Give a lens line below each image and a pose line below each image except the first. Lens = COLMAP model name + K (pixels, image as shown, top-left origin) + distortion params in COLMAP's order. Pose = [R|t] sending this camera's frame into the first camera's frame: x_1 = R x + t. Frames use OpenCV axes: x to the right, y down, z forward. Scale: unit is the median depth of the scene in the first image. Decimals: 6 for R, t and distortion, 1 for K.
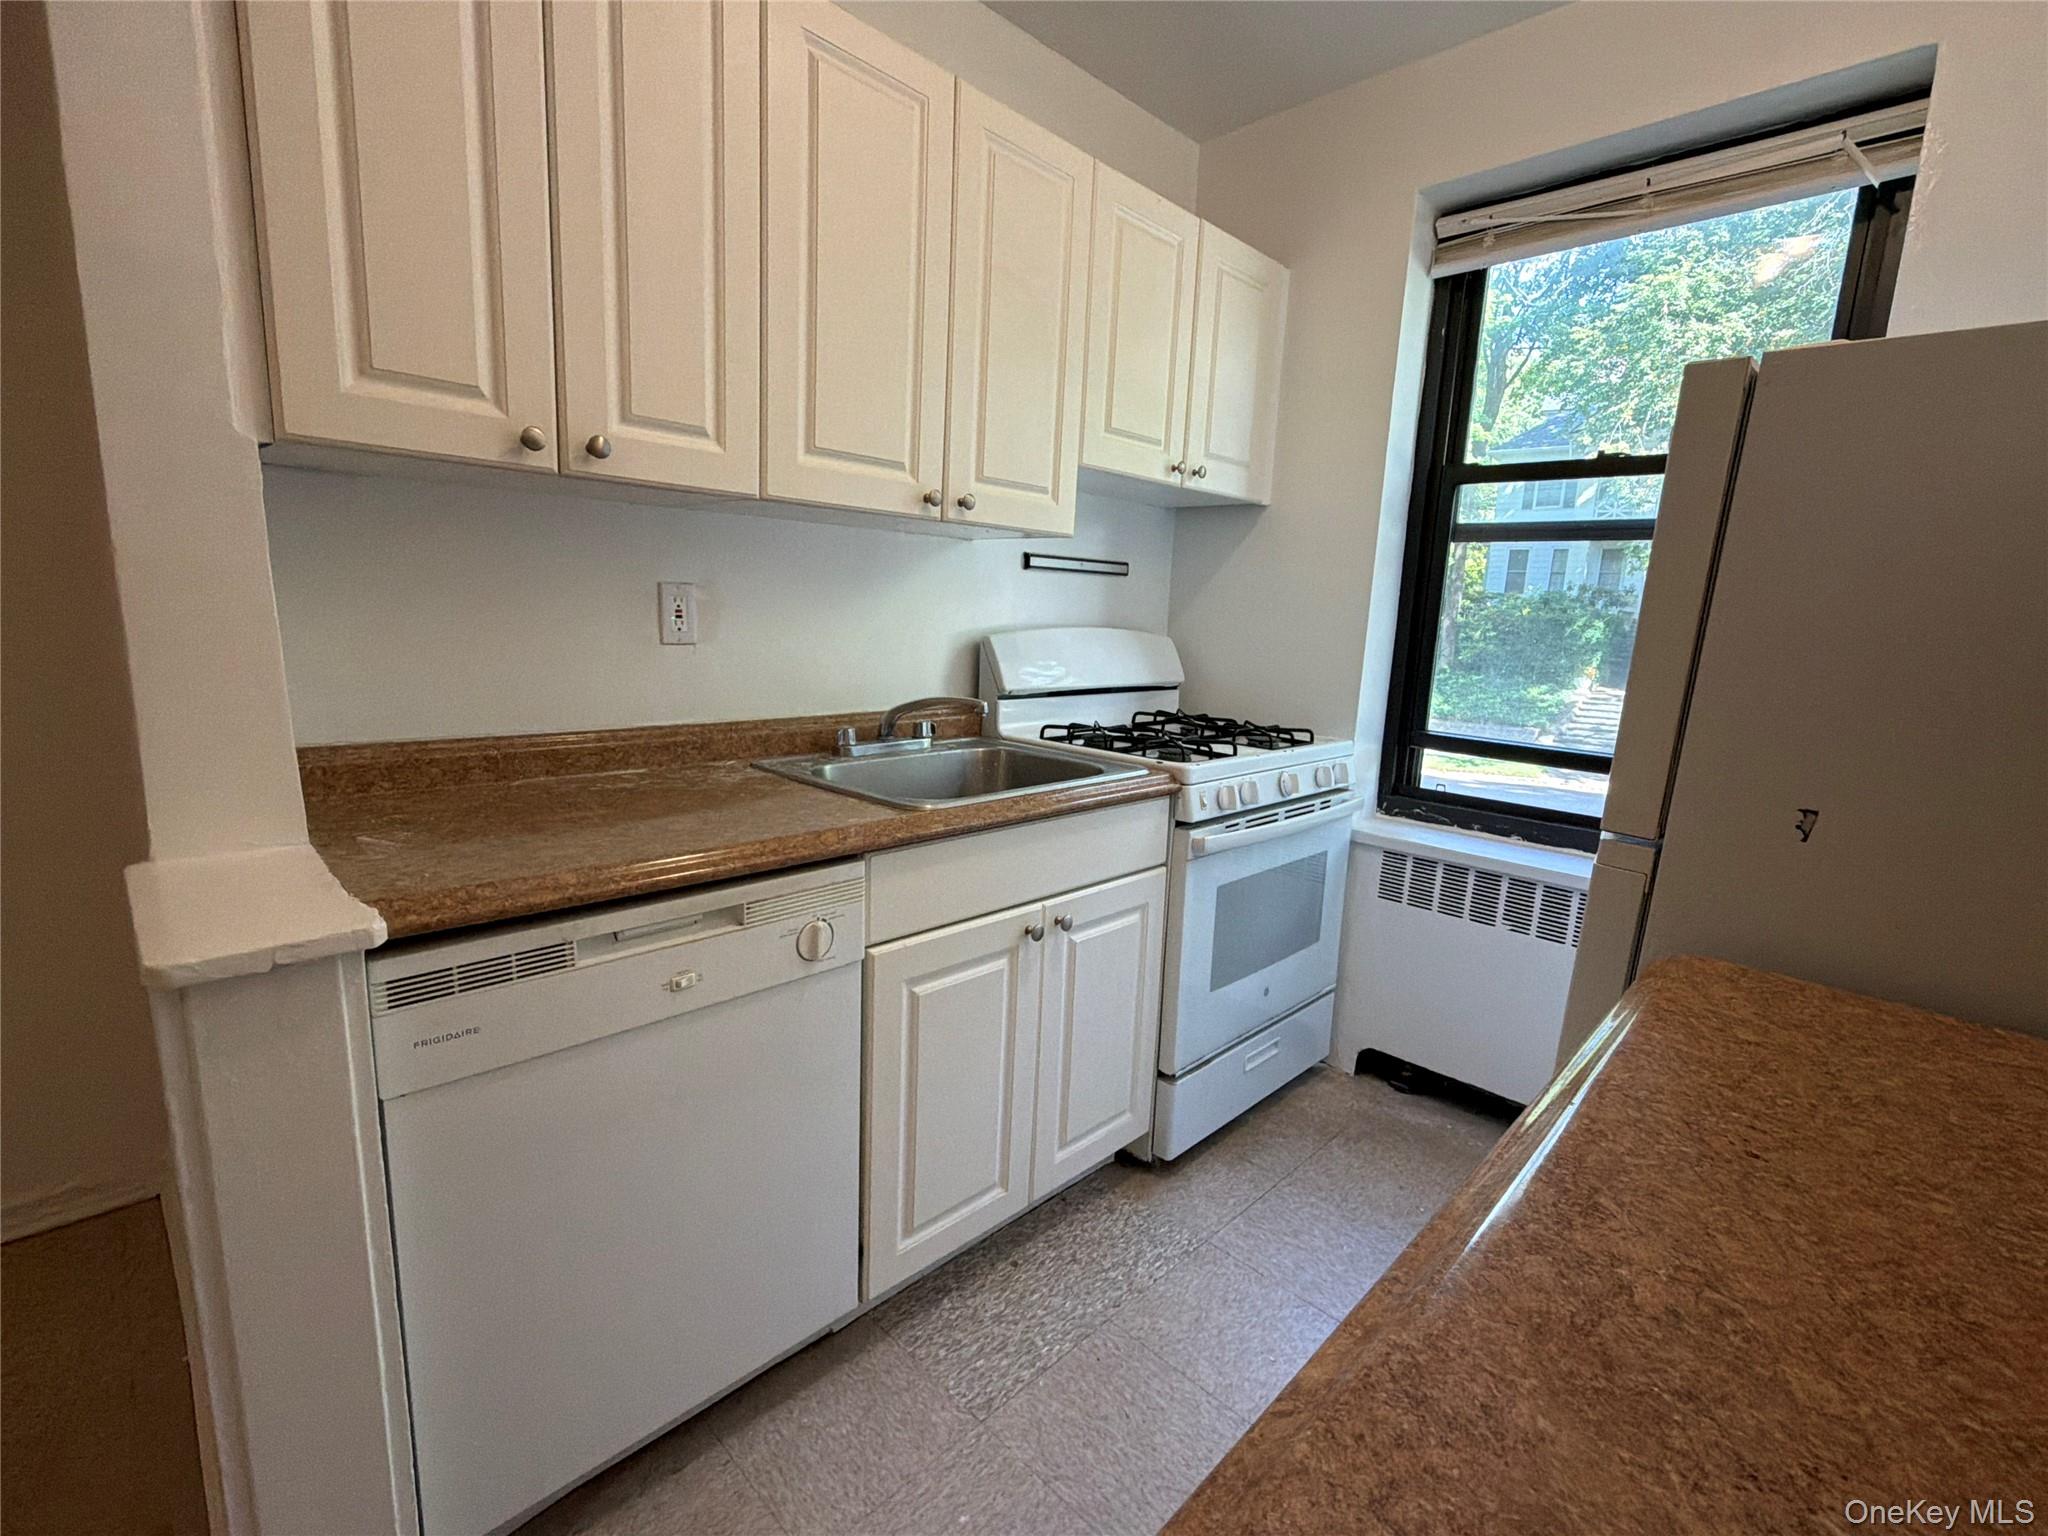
lens RADIAL K [[927.8, 0, 1037.7], [0, 927.8, 773.3], [0, 0, 1]] dist [0.002221, -0.000250]
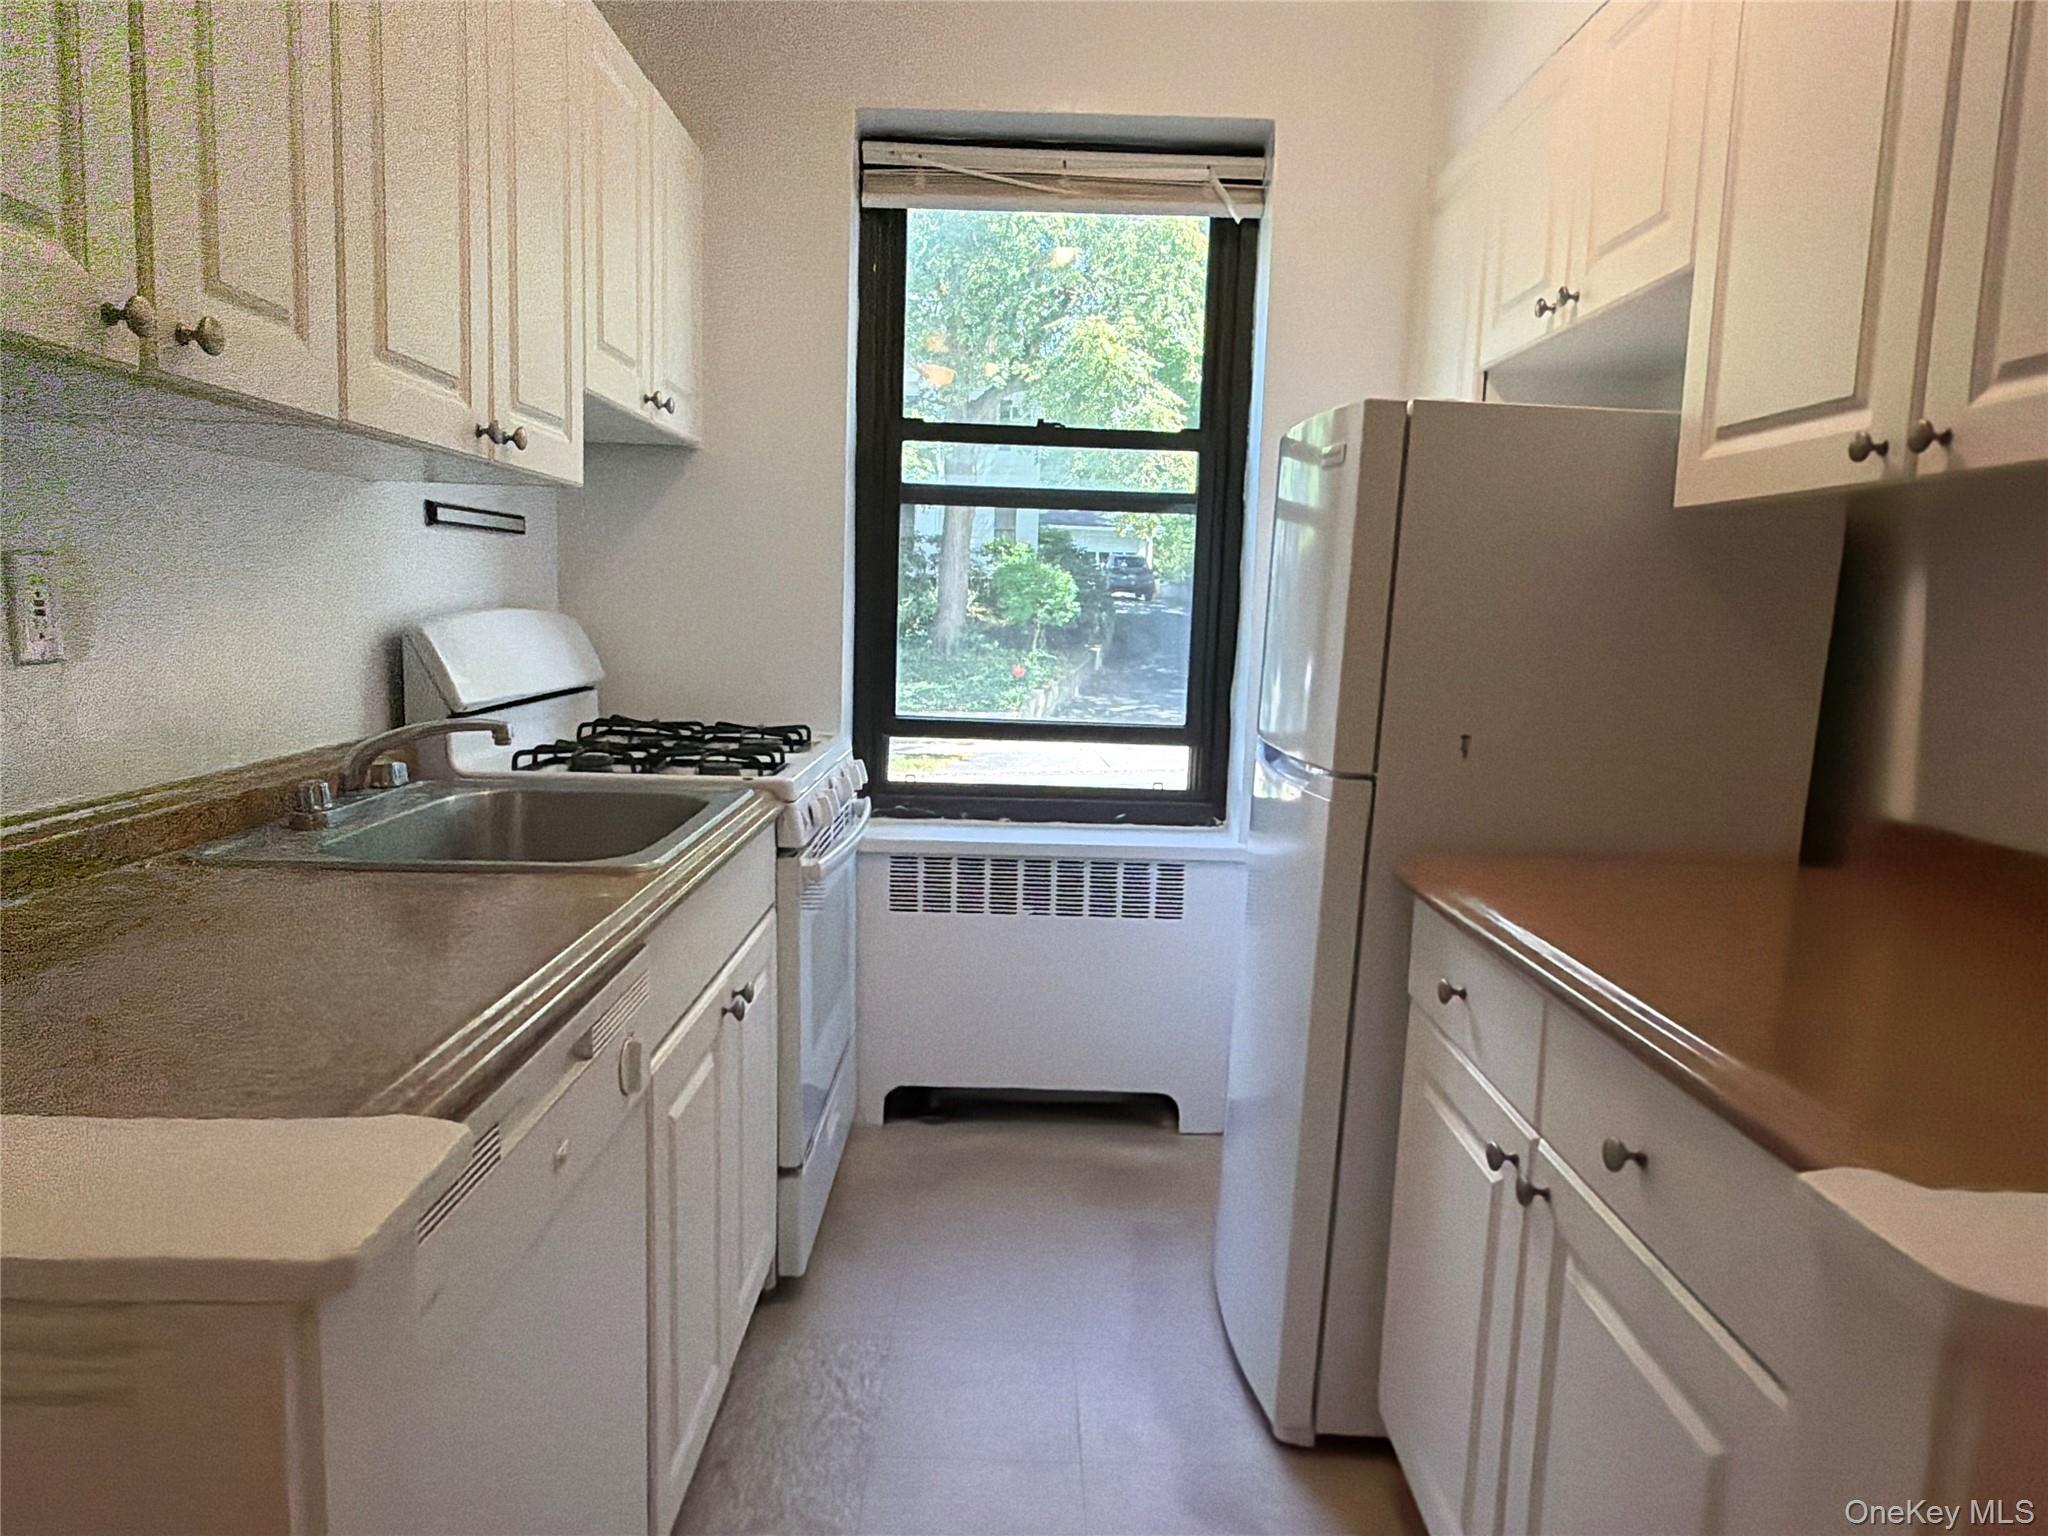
lens RADIAL K [[1296.4, 0, 1035.5], [0, 1296.4, 771.8], [0, 0, 1]] dist [0.001366, 0.000621]
pose [[0.708298, -0.113156, 0.696785, -0.387850], [0.124469, 0.991623, 0.034511, -0.021091], [-0.694854, 0.062284, 0.716449, 0.032615]]
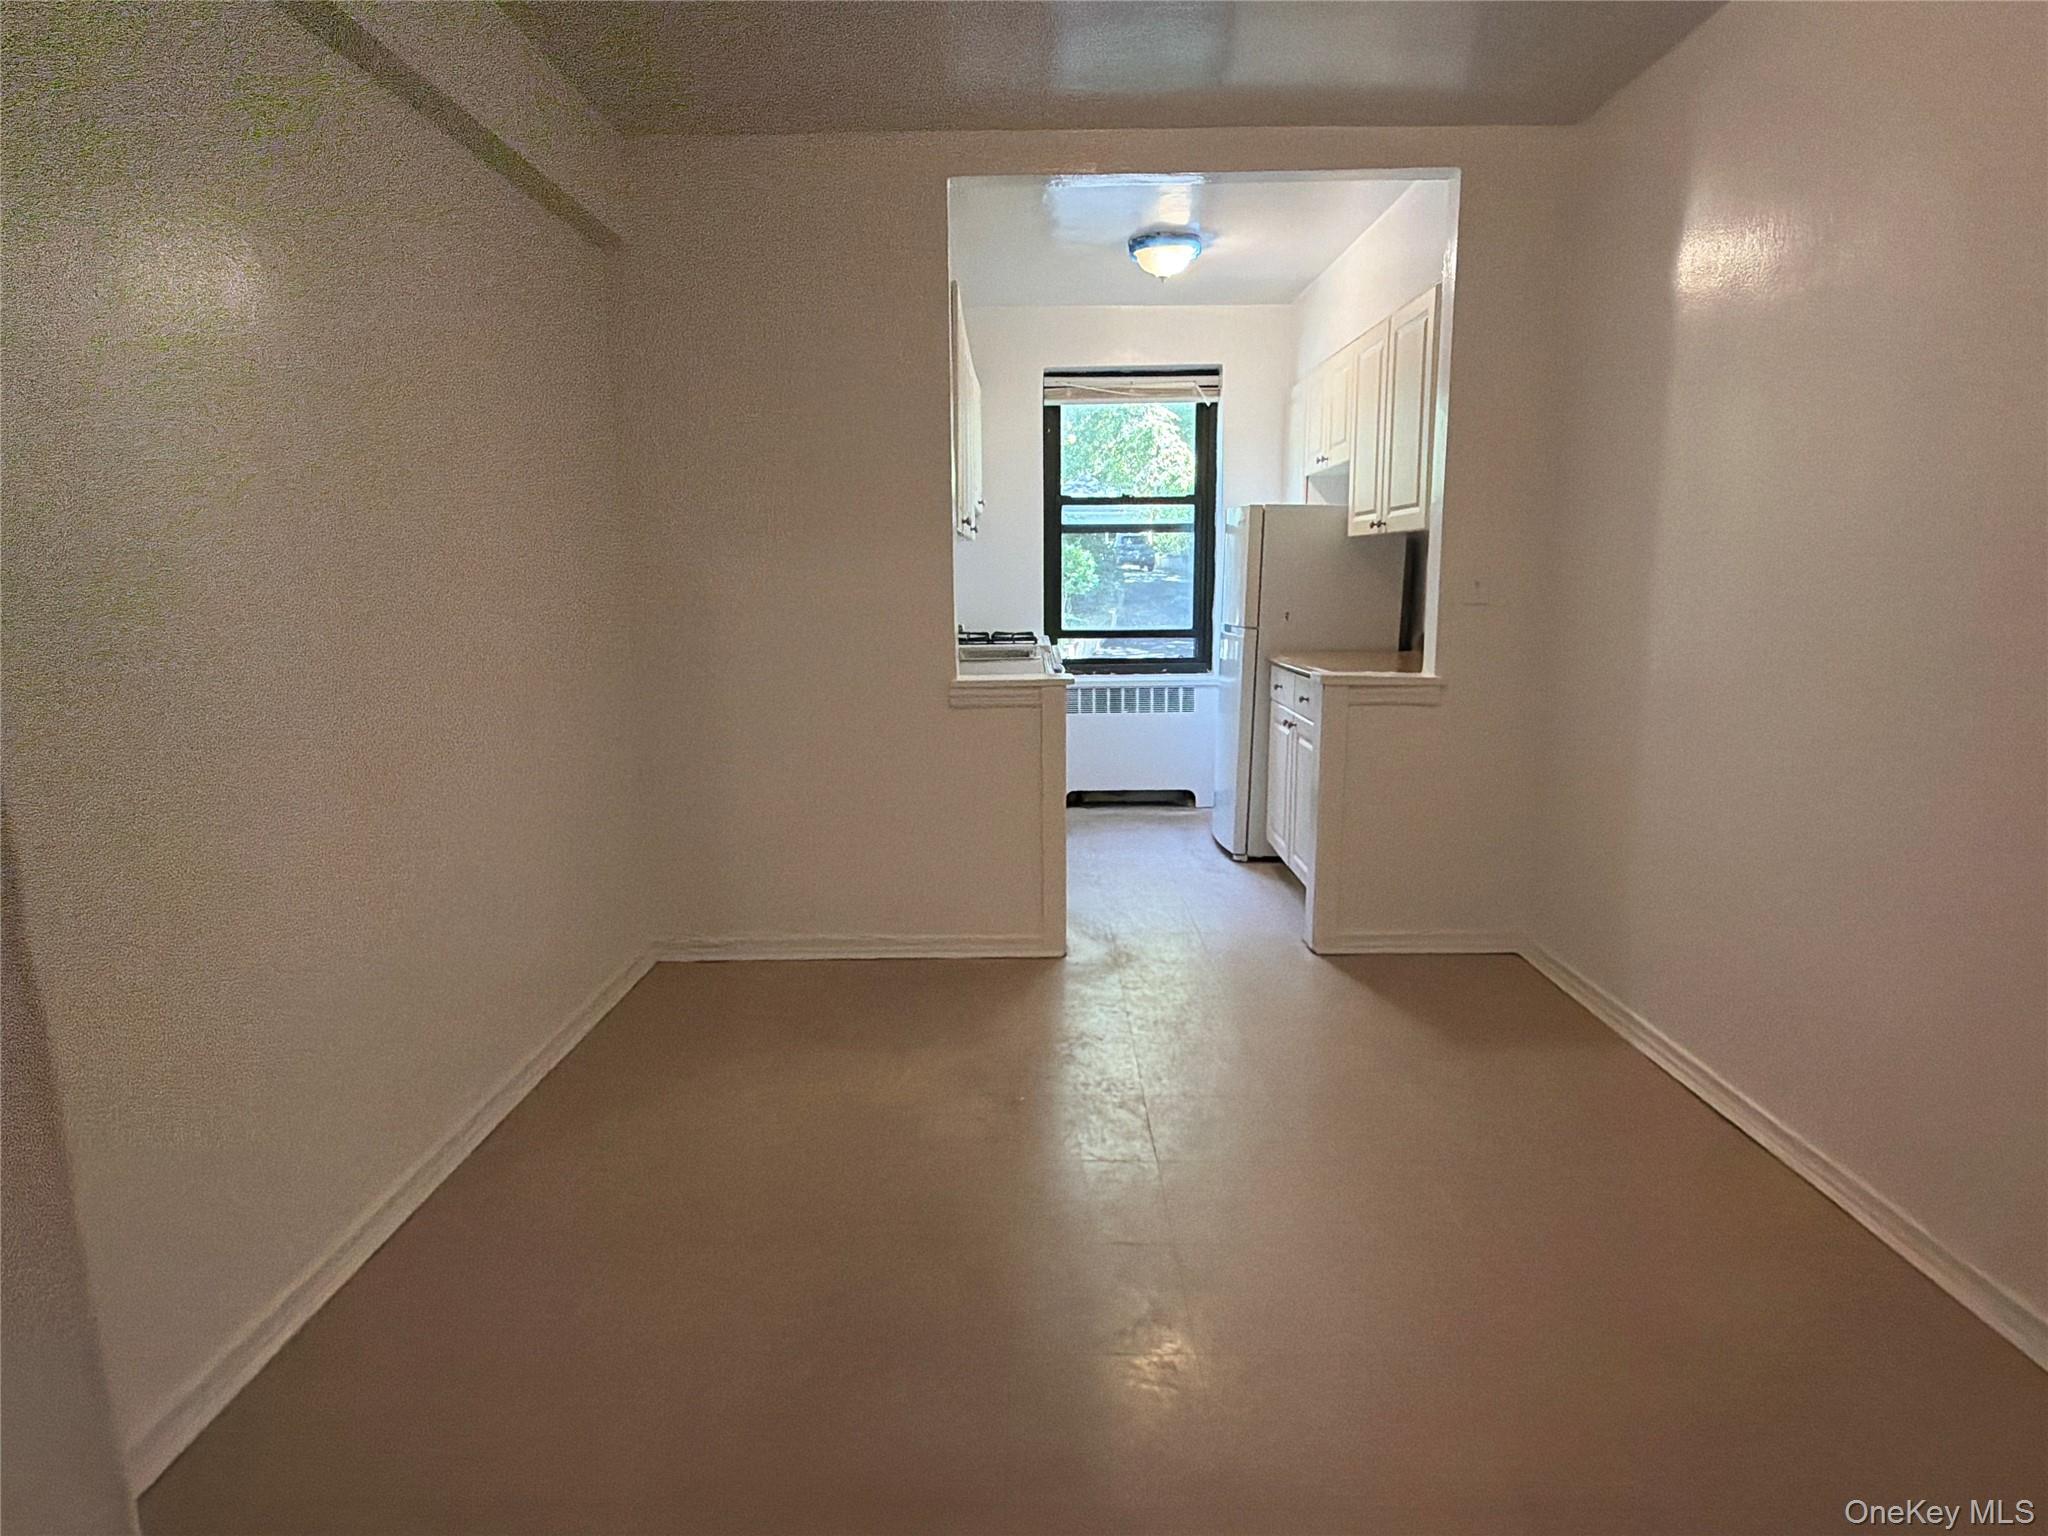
lens RADIAL K [[1137.5, 0, 1024.0], [0, 1137.5, 768.0], [0, 0, 1]] dist [0.003498, 0.000251]
pose [[0.719322, -0.166369, 0.674461, -1.454456], [0.164842, 0.984047, 0.066927, 0.076052], [-0.674835, 0.063038, 0.735271, -0.774727]]
